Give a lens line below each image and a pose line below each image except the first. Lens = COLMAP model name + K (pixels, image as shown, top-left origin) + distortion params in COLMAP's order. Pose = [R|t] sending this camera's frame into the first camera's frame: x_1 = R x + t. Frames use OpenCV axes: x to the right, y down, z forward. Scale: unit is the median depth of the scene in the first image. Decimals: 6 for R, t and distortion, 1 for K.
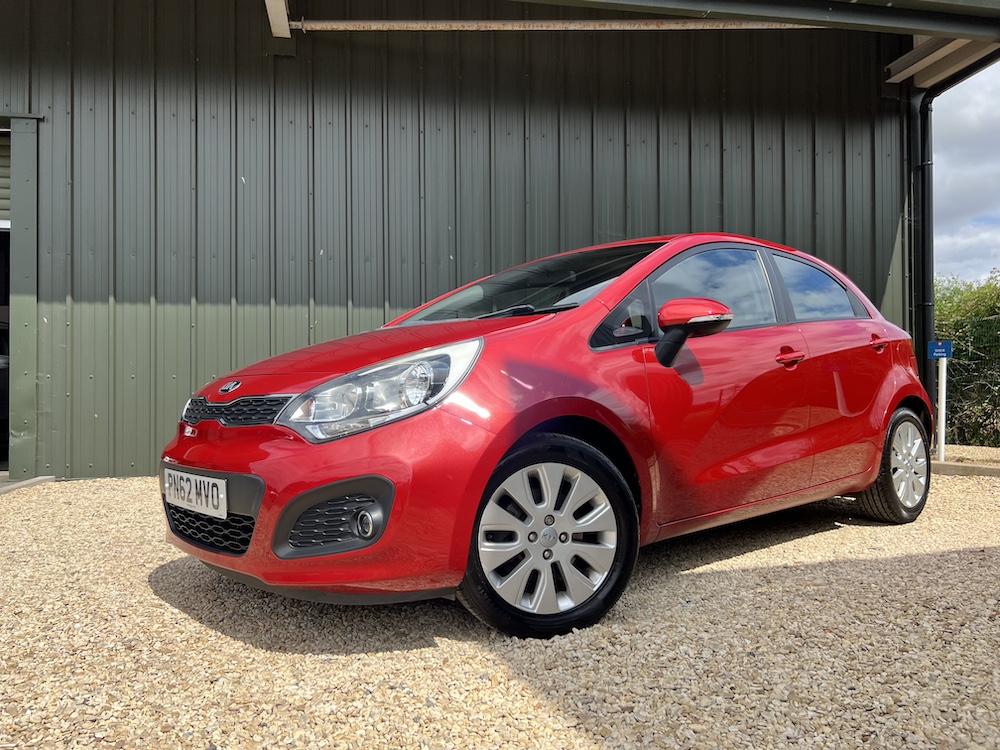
lens RADIAL K [[771.9, 0, 487.7], [0, 771.9, 395.3], [0, 0, 1]] dist [0.028270, -0.037915]
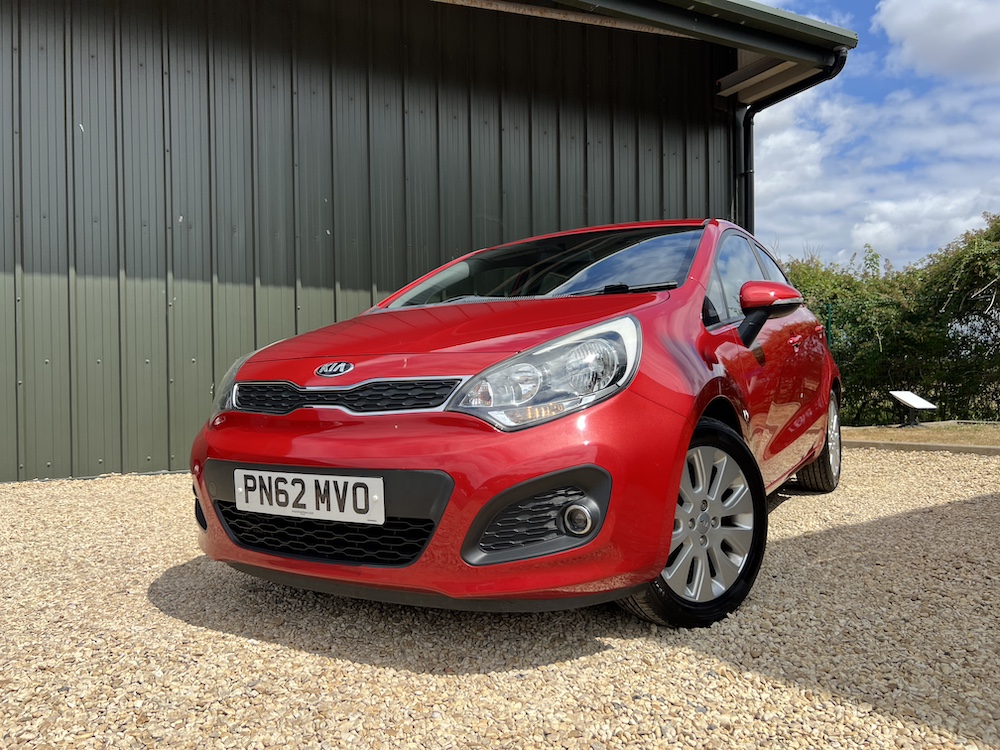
lens RADIAL K [[771.9, 0, 485.7], [0, 771.9, 393.8], [0, 0, 1]] dist [0.028270, -0.037915]
pose [[0.950743, -0.013325, 0.309692, -0.468693], [0.009041, 0.999843, 0.015264, 0.005579], [-0.309847, -0.011712, 0.950714, 0.162025]]
